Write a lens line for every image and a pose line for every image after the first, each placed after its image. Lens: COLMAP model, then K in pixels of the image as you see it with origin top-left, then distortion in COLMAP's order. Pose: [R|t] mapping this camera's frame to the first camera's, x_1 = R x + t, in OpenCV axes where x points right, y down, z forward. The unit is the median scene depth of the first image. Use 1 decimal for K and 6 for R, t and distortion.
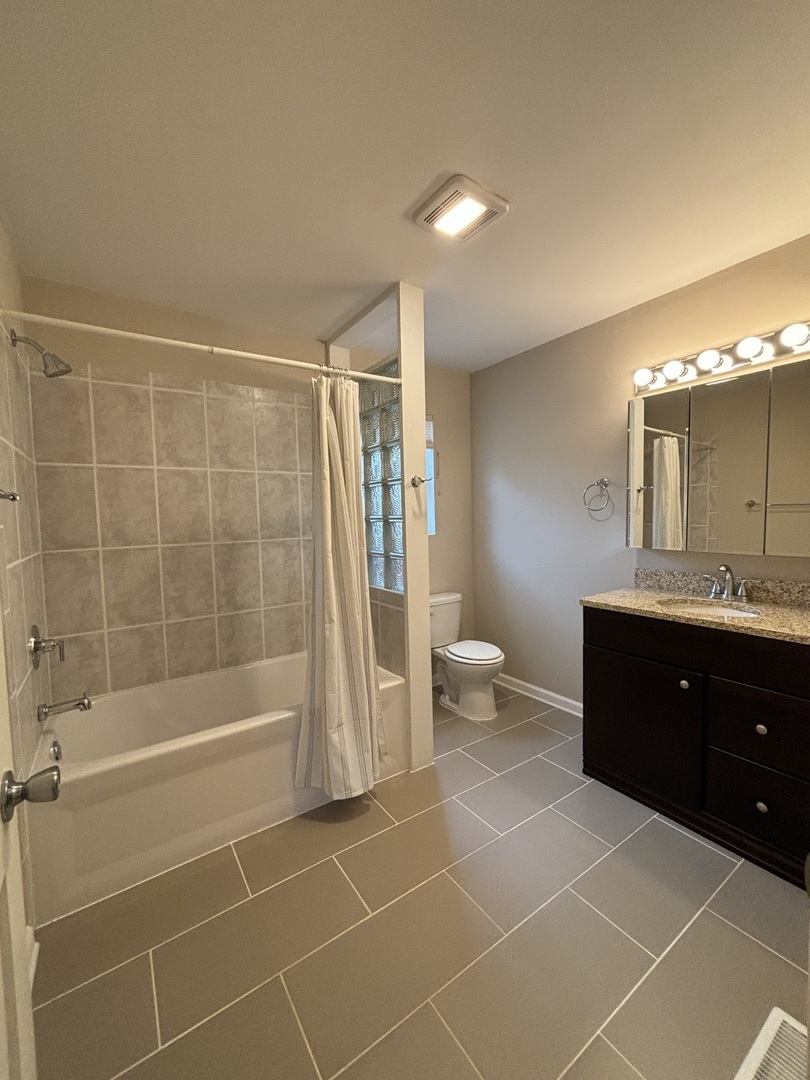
lens RADIAL K [[431.0, 0, 404.4], [0, 431.0, 543.6], [0, 0, 1]] dist [0.001265, -0.001083]
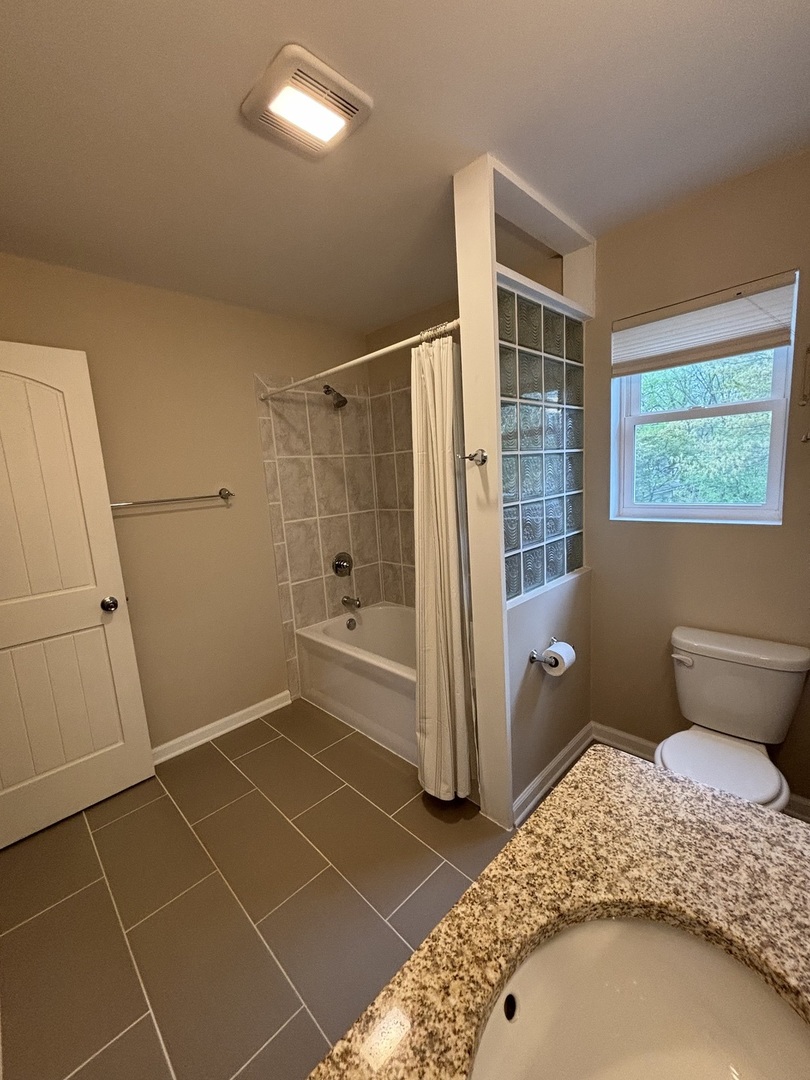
lens RADIAL K [[431.0, 0, 404.4], [0, 431.0, 538.2], [0, 0, 1]] dist [0.001265, -0.001083]
pose [[0.187206, 0.156691, -0.969743, 0.741457], [0.003103, 0.987097, 0.160094, -0.131625], [0.982316, -0.032980, 0.184304, 0.761968]]
